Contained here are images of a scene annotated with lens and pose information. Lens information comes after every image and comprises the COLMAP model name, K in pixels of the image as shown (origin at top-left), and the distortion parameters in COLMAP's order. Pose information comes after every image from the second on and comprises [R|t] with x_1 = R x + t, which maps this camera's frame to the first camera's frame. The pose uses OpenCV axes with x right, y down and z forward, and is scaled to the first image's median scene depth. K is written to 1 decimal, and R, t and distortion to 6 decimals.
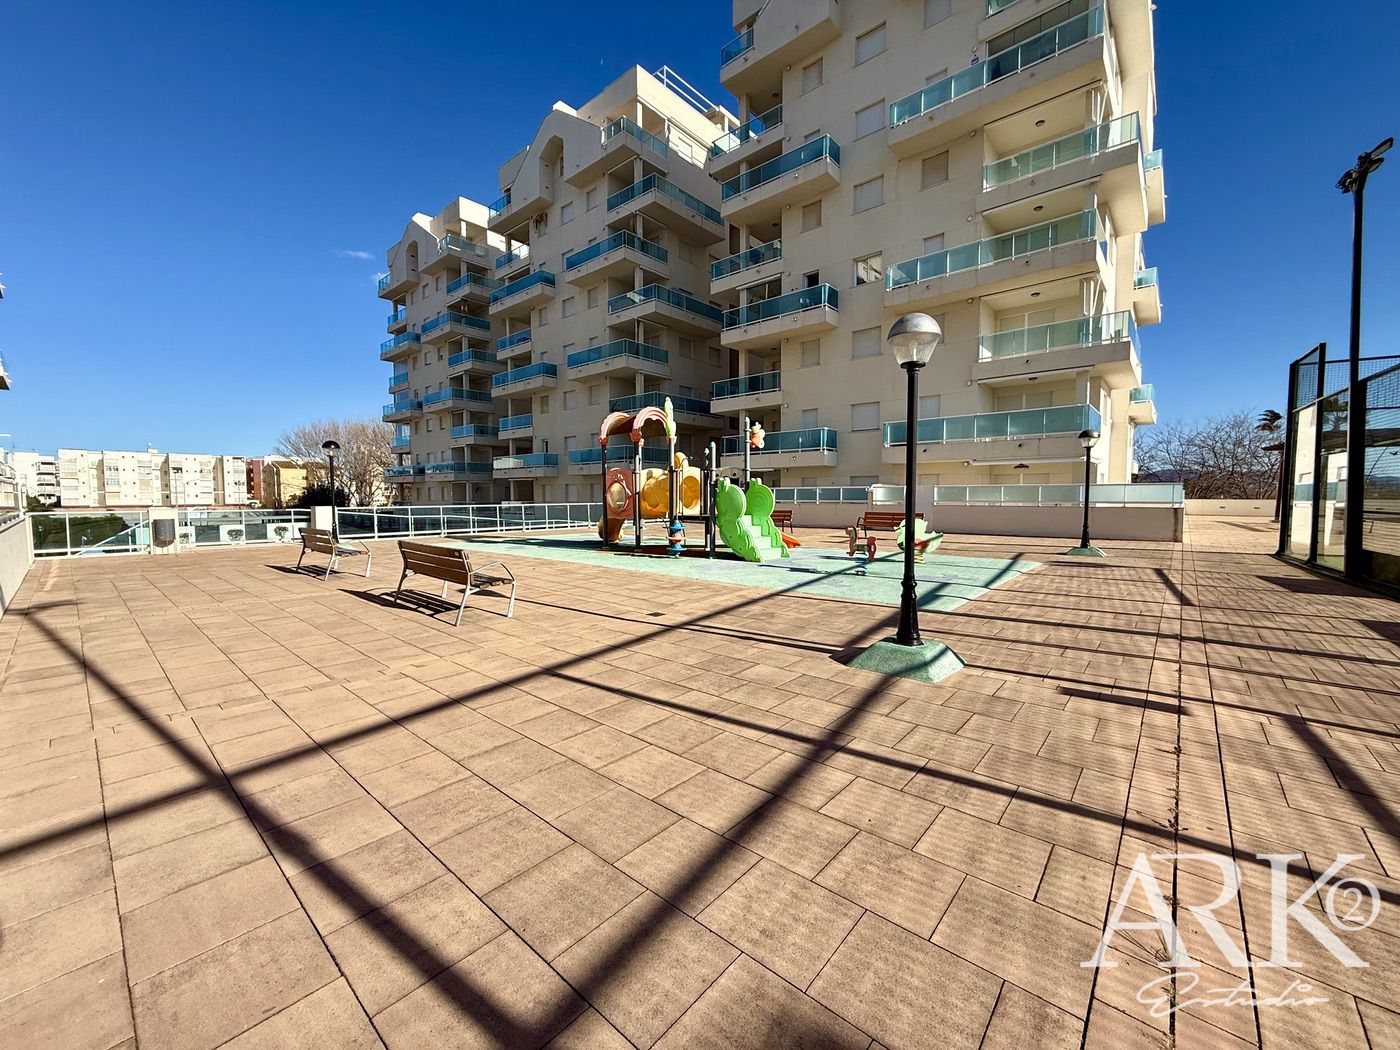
lens RADIAL K [[554.4, 0, 698.6], [0, 554.4, 523.7], [0, 0, 1]] dist [-0.001548, 0.000343]
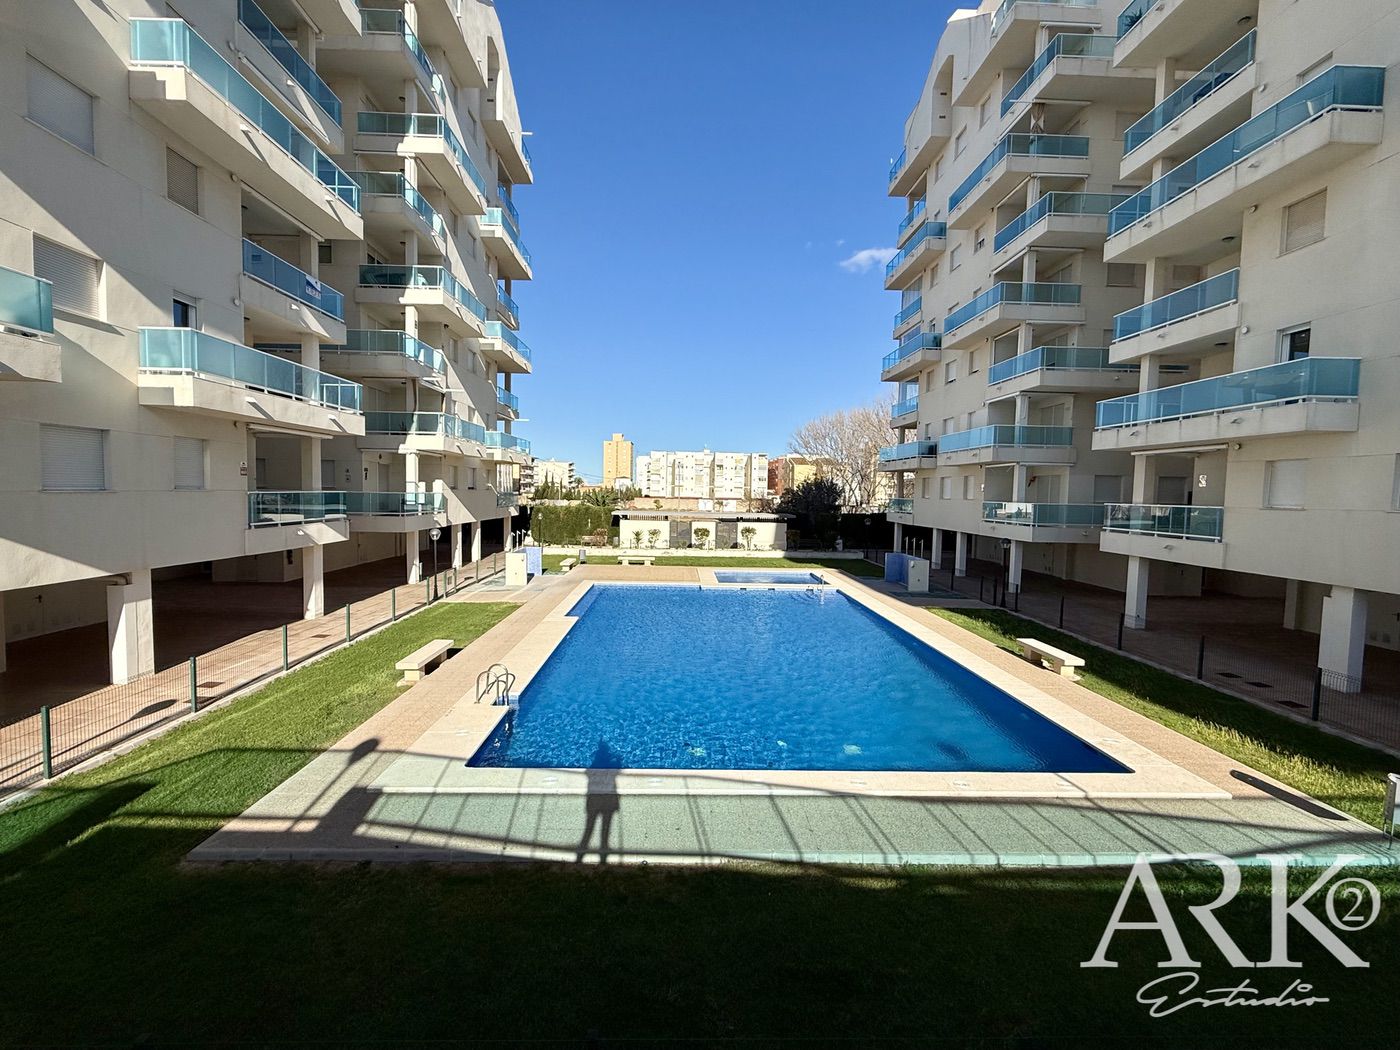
lens RADIAL K [[596.6, 0, 698.5], [0, 596.6, 527.1], [0, 0, 1]] dist [0.002399, 0.000068]
pose [[0.682916, 0.056846, -0.728282, -0.077680], [-0.054314, 0.998159, 0.026981, -0.004897], [0.728475, 0.021130, 0.684746, 0.146576]]
